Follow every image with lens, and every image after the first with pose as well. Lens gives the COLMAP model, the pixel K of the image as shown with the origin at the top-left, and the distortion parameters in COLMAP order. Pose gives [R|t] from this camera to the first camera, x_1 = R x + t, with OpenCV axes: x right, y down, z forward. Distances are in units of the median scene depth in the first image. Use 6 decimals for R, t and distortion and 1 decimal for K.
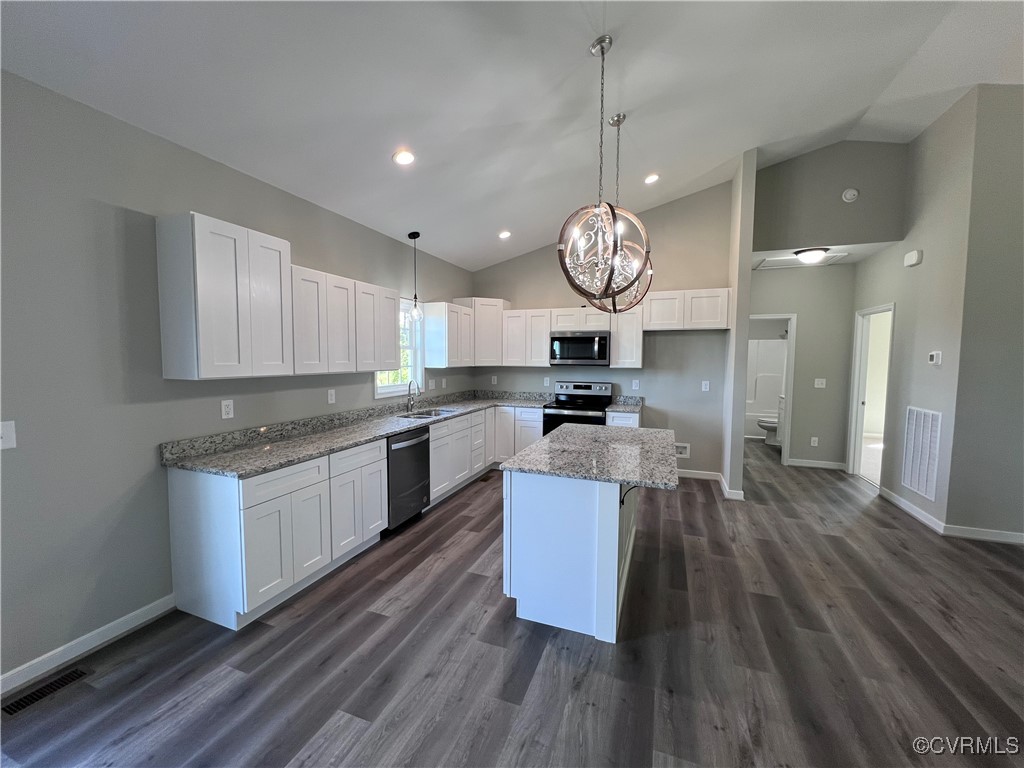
lens RADIAL K [[407.1, 0, 508.7], [0, 407.1, 385.4], [0, 0, 1]] dist [-0.002971, 0.000046]
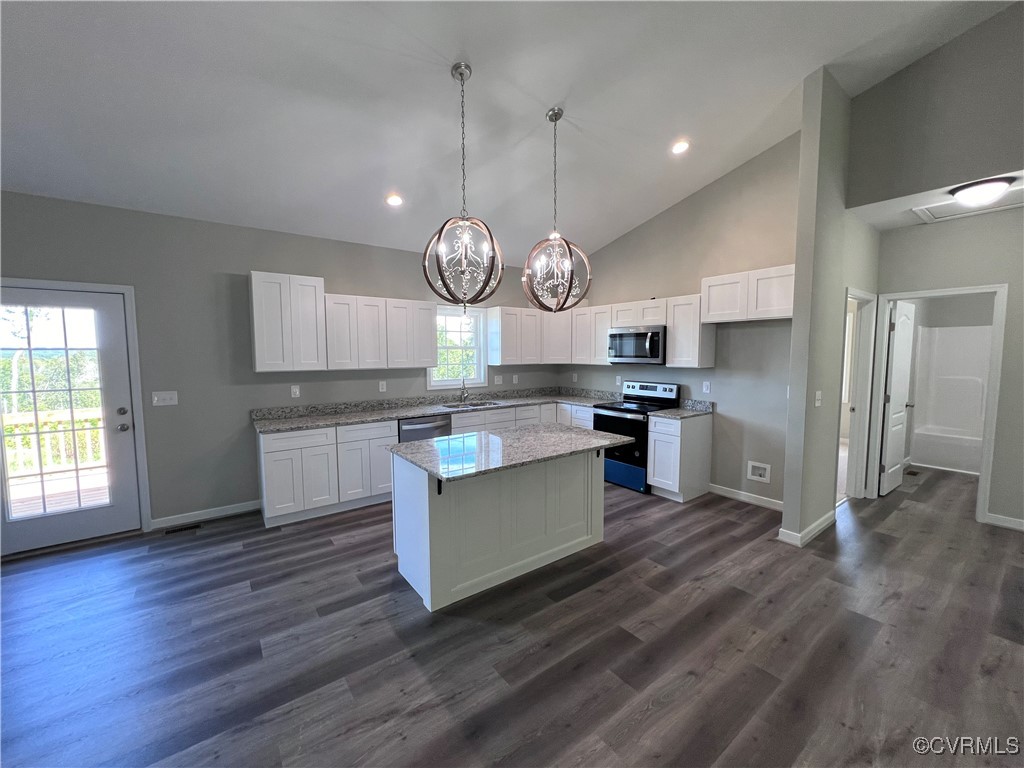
lens RADIAL K [[407.1, 0, 508.5], [0, 407.1, 384.6], [0, 0, 1]] dist [-0.002971, 0.000046]
pose [[0.842501, 0.034606, -0.537582, 0.649997], [-0.030261, 0.999399, 0.016910, -0.013957], [0.537844, 0.002021, 0.843042, 0.102486]]
